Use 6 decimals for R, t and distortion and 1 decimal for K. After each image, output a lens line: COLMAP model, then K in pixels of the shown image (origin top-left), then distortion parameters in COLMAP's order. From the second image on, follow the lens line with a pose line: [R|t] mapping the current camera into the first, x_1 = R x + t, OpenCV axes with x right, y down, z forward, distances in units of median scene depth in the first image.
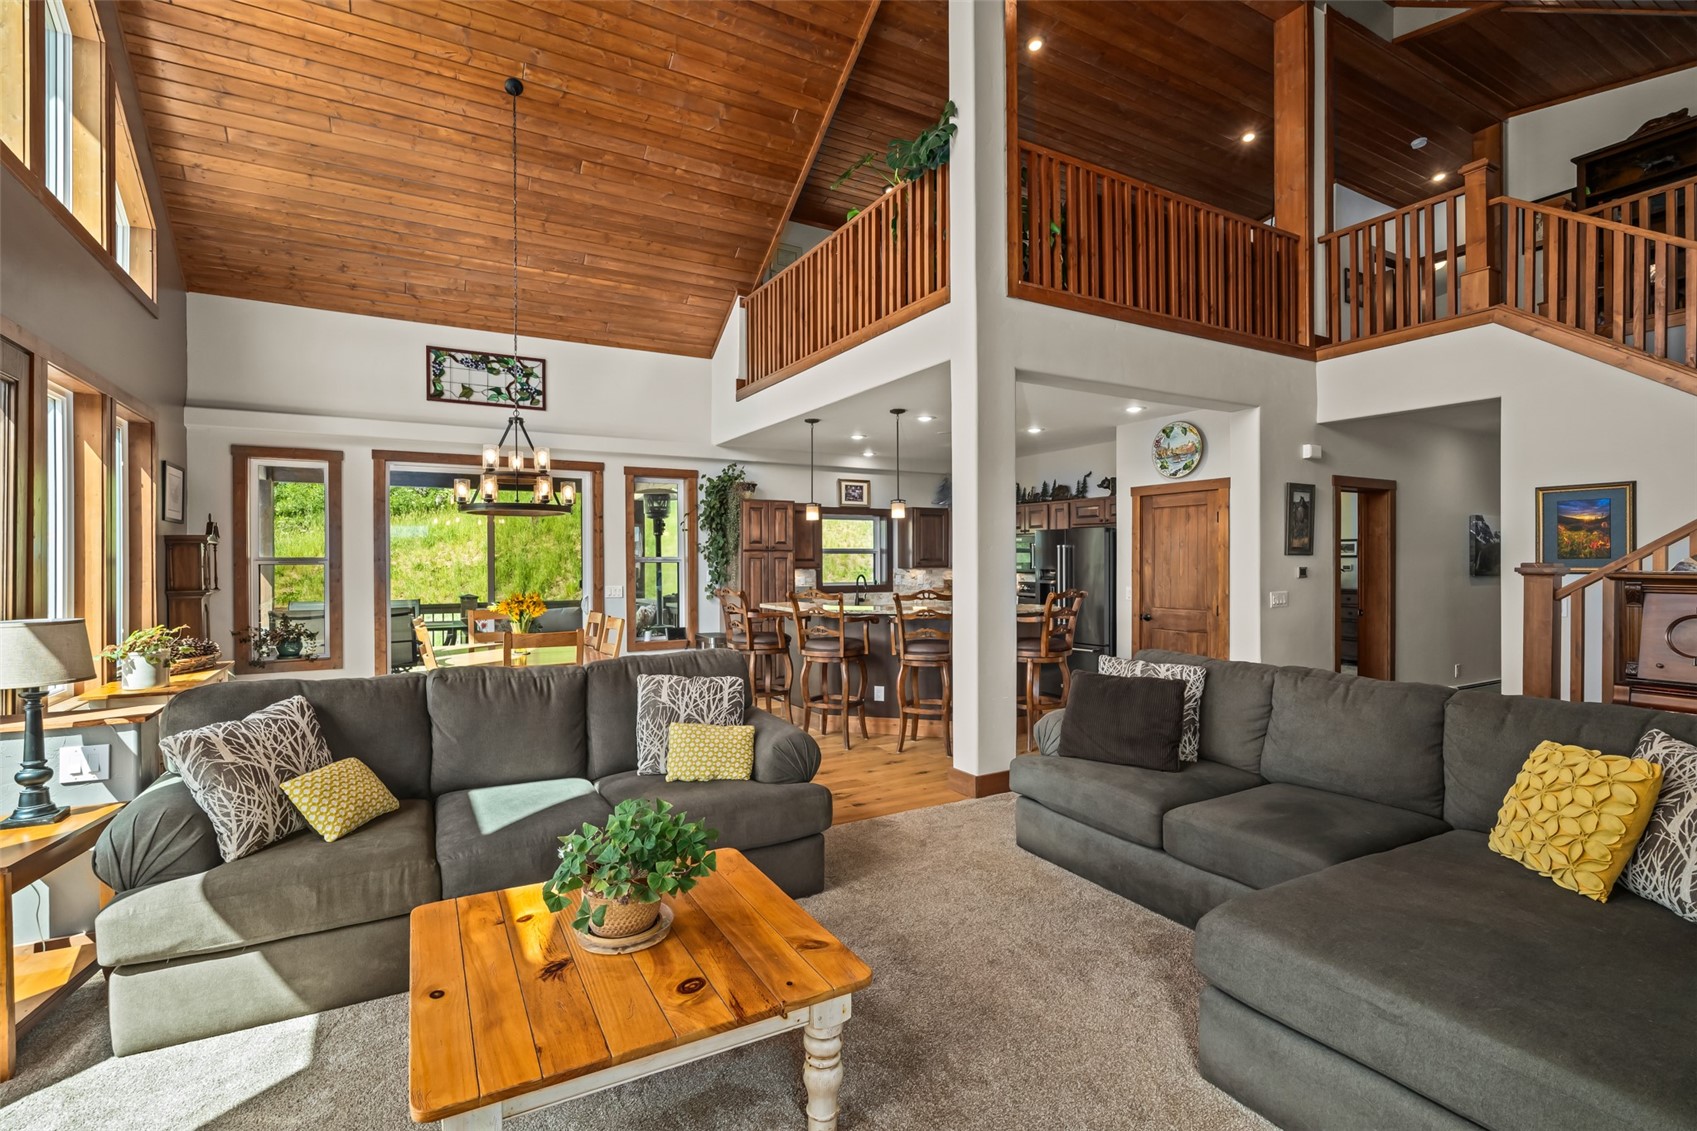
lens RADIAL K [[750.2, 0, 882.4], [0, 750.2, 553.2], [0, 0, 1]] dist [0.001315, 0.000590]
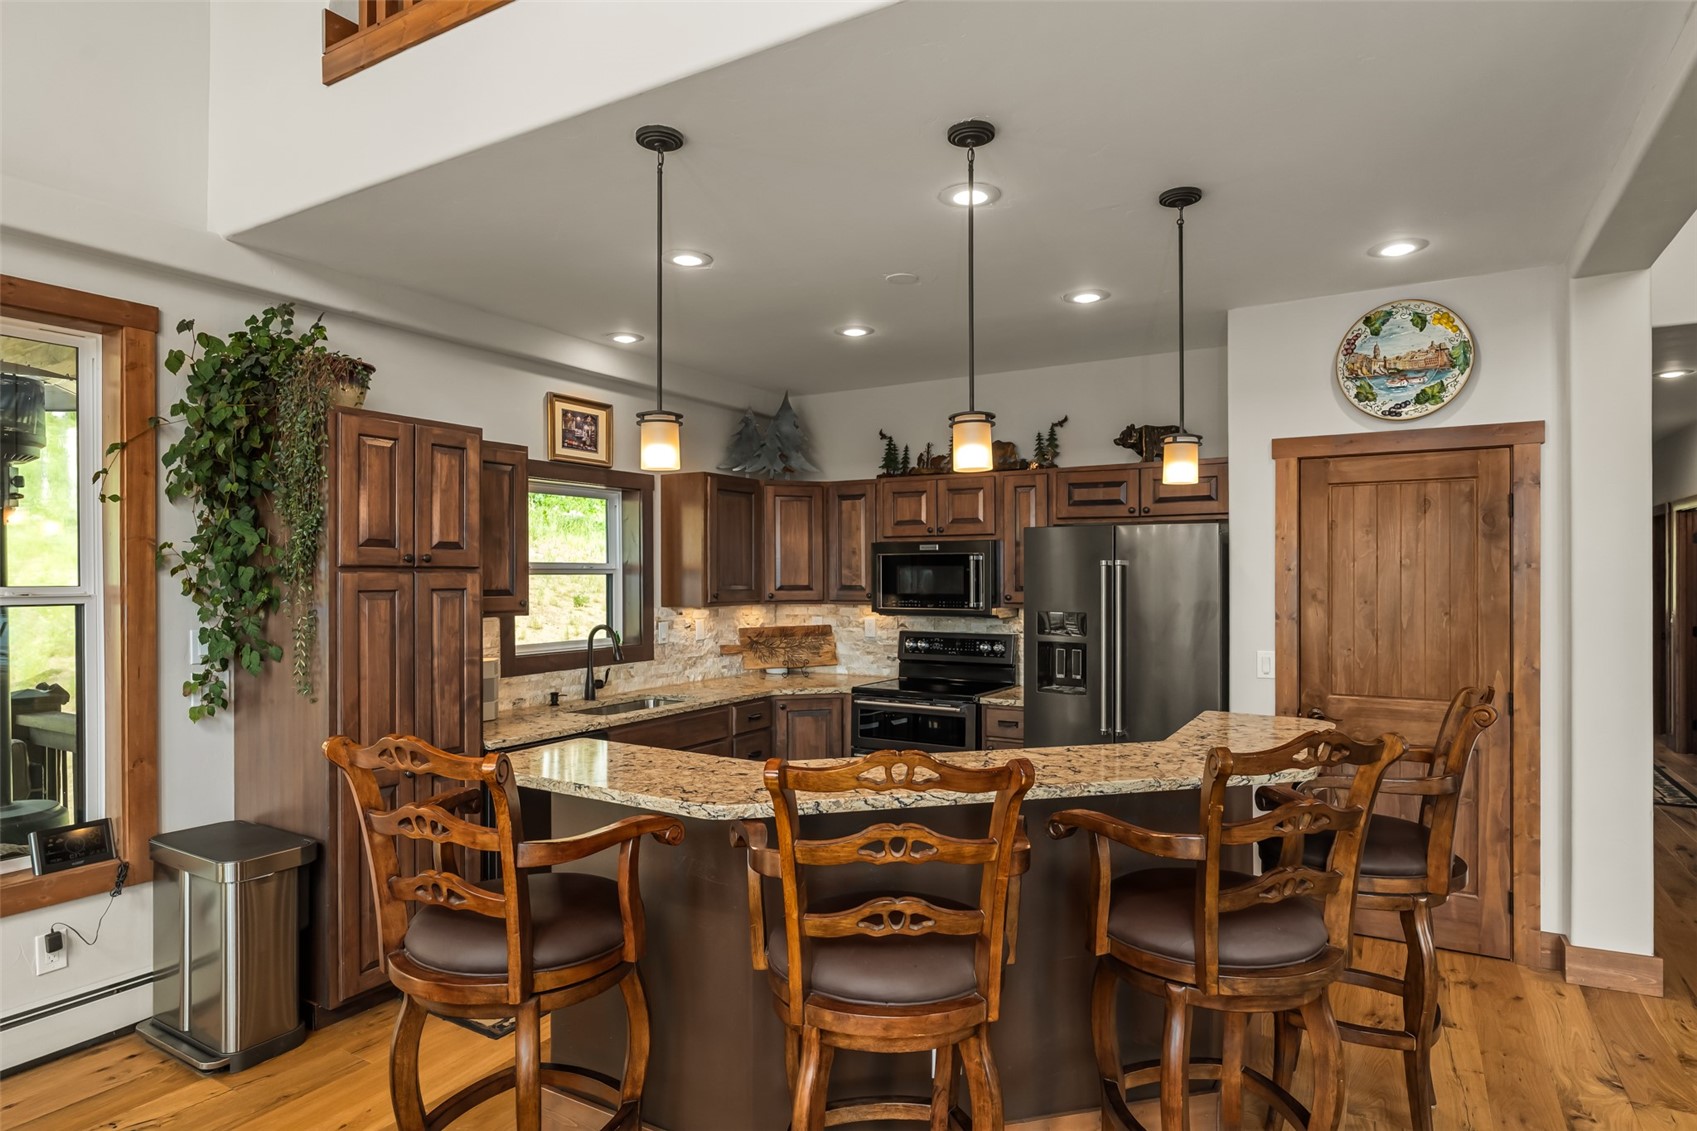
lens RADIAL K [[944.2, 0, 847.7], [0, 944.2, 573.8], [0, 0, 1]] dist [-0.008517, -0.000108]
pose [[0.859888, 0.003314, 0.510472, -0.198880], [-0.006908, 0.999963, 0.005145, -0.004194], [-0.510436, -0.007950, 0.859879, 0.520061]]
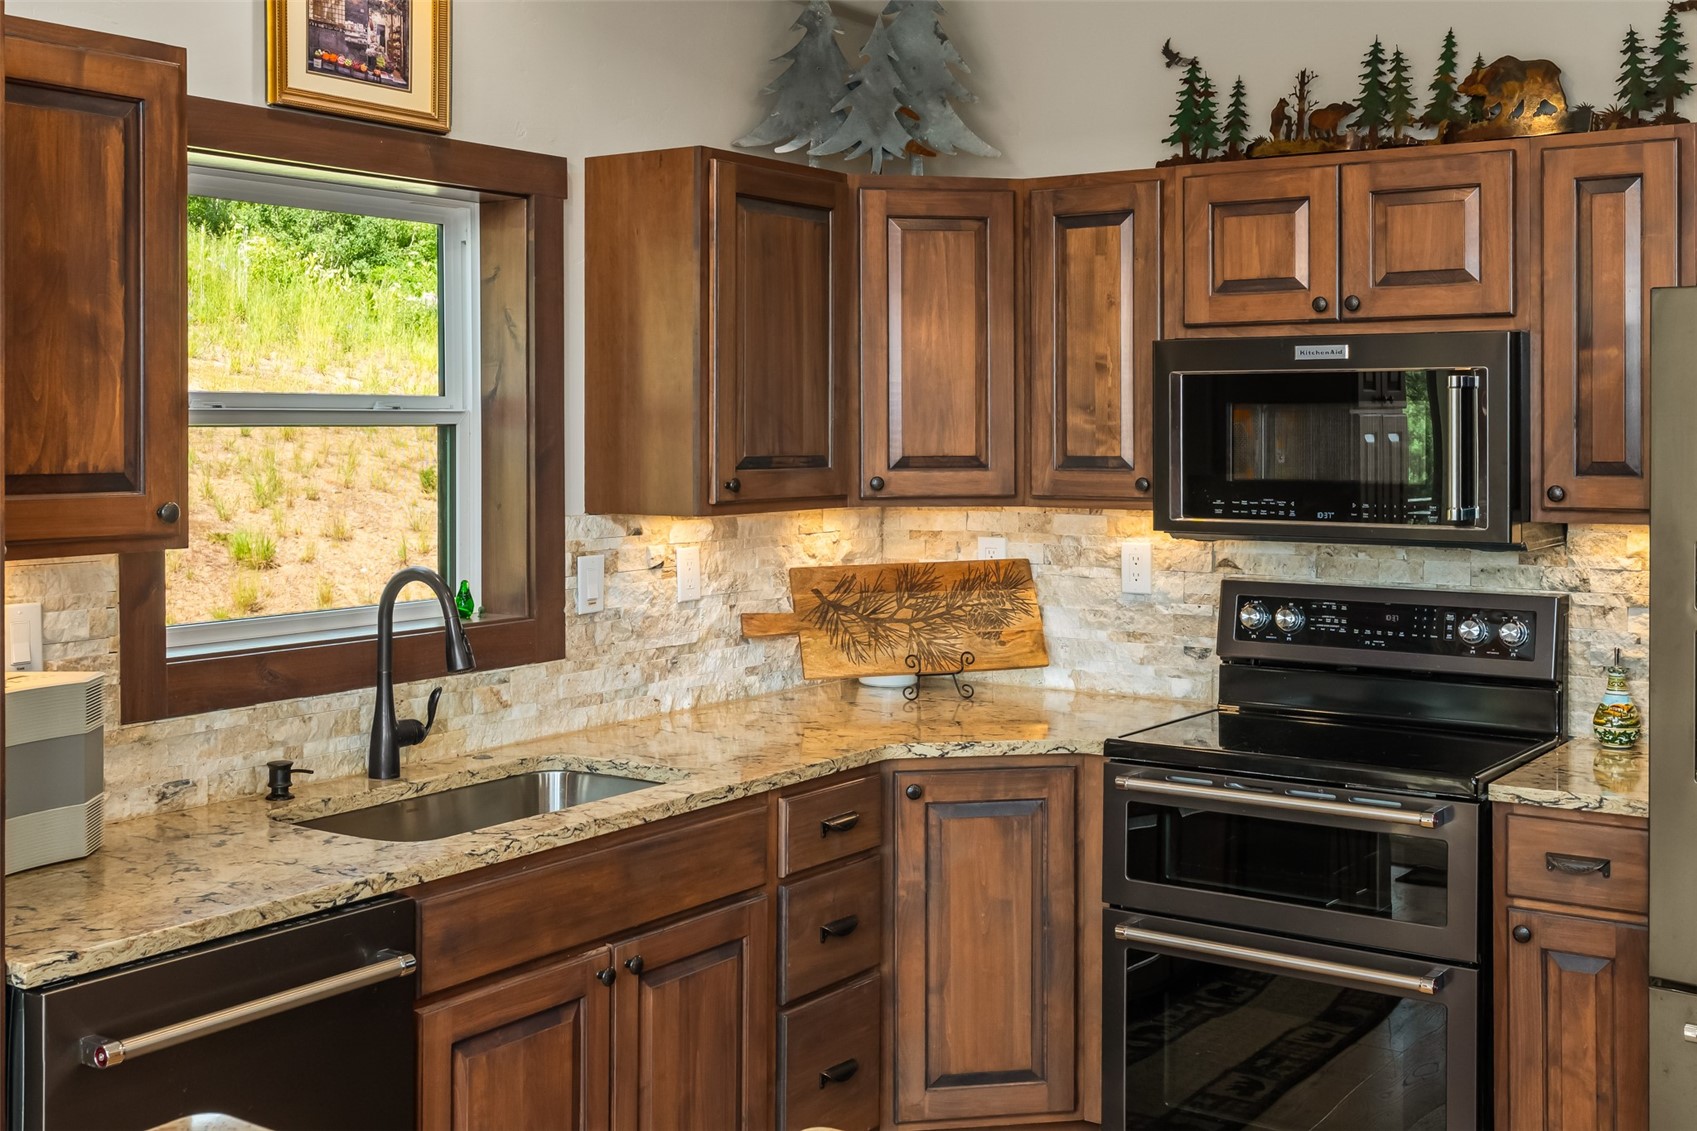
lens RADIAL K [[1868.4, 0, 801.2], [0, 1868.4, 417.3], [0, 0, 1]] dist [0.011526, 0.000000]
pose [[0.903673, 0.005803, 0.428183, -0.131735], [-0.007905, 0.999964, 0.003132, -0.003821], [-0.428150, -0.006216, 0.903686, 0.690351]]
